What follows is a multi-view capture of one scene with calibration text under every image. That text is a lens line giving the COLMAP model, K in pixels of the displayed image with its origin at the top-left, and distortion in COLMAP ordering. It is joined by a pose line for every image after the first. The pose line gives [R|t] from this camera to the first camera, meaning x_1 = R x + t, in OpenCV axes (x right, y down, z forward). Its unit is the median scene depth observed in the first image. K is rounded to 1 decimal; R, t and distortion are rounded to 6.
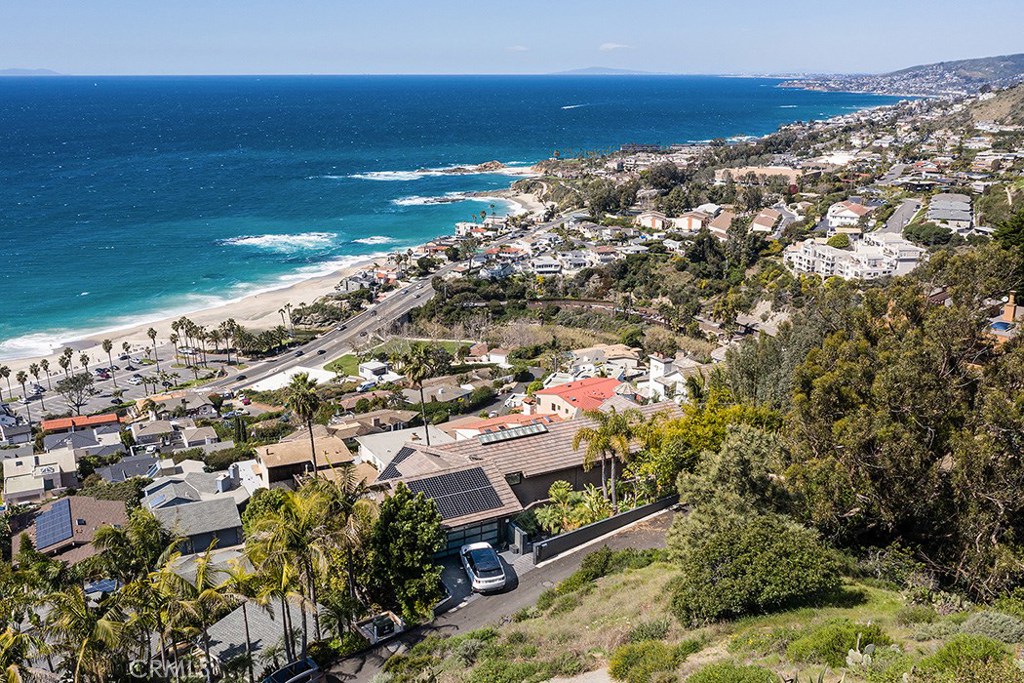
lens RADIAL K [[906.4, 0, 510.3], [0, 906.4, 341.7], [0, 0, 1]] dist [-0.009711, 0.016173]
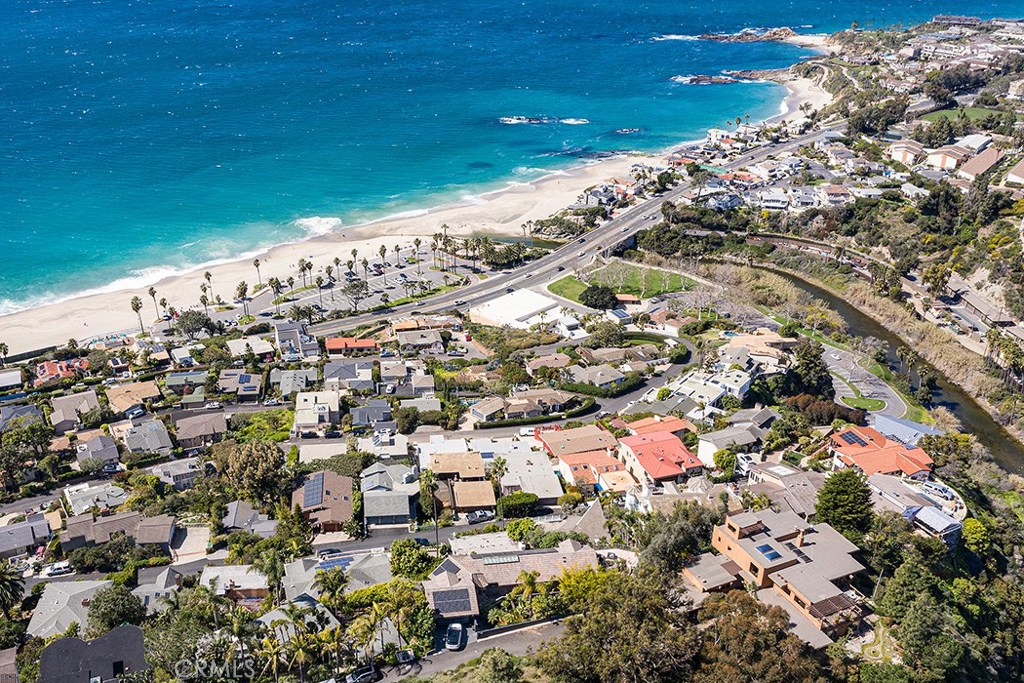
lens RADIAL K [[906.4, 0, 513.5], [0, 906.4, 341.7], [0, 0, 1]] dist [-0.009711, 0.016173]
pose [[0.948104, 0.164788, -0.271927, 0.067157], [-0.110967, 0.972934, 0.202698, -0.106030], [0.297969, -0.162003, 0.940728, -0.113056]]
